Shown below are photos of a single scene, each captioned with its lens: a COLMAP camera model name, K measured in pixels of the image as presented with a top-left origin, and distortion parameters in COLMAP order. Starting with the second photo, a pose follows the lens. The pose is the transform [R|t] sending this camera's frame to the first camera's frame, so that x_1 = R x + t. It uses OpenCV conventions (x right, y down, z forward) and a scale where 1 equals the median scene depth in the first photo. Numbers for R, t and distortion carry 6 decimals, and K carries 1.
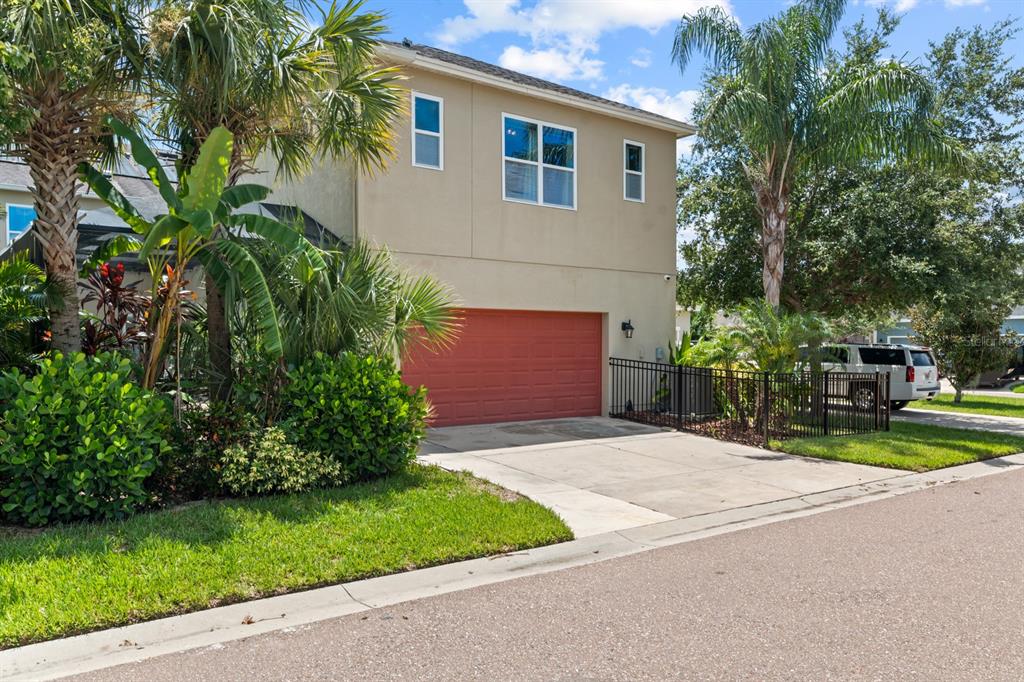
lens RADIAL K [[789.0, 0, 512.5], [0, 789.0, 347.1], [0, 0, 1]] dist [0.016289, 0.001231]
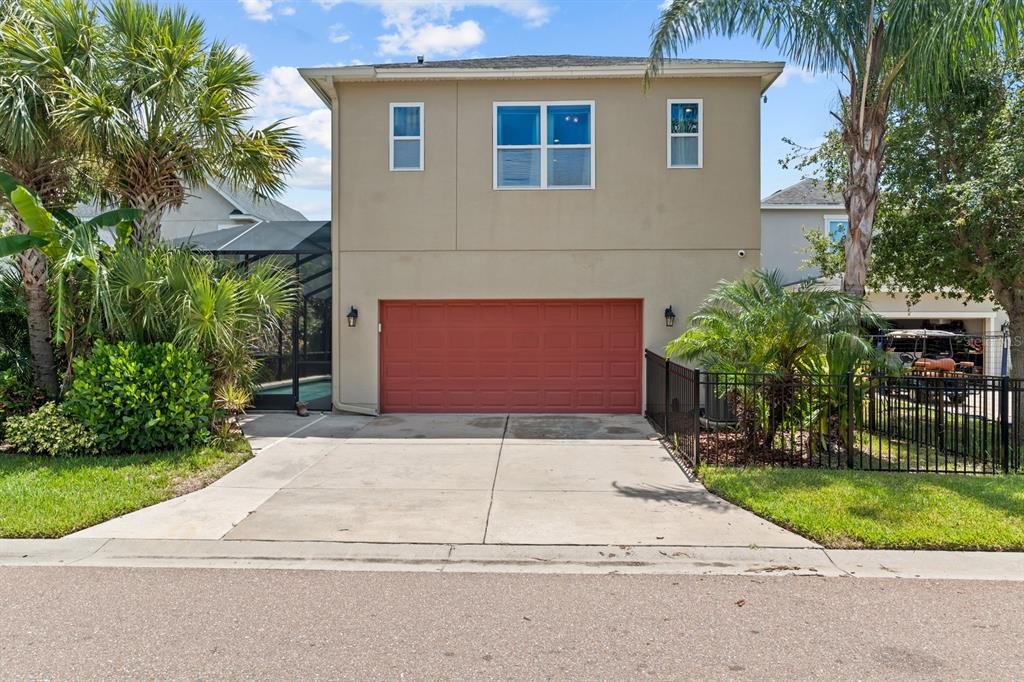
lens RADIAL K [[640.2, 0, 507.2], [0, 640.2, 335.1], [0, 0, 1]] dist [-0.004913, 0.000267]
pose [[0.775126, -0.004928, -0.631787, 0.511296], [0.001572, 0.999982, -0.005872, 0.002116], [0.631805, 0.003558, 0.775120, 0.385947]]
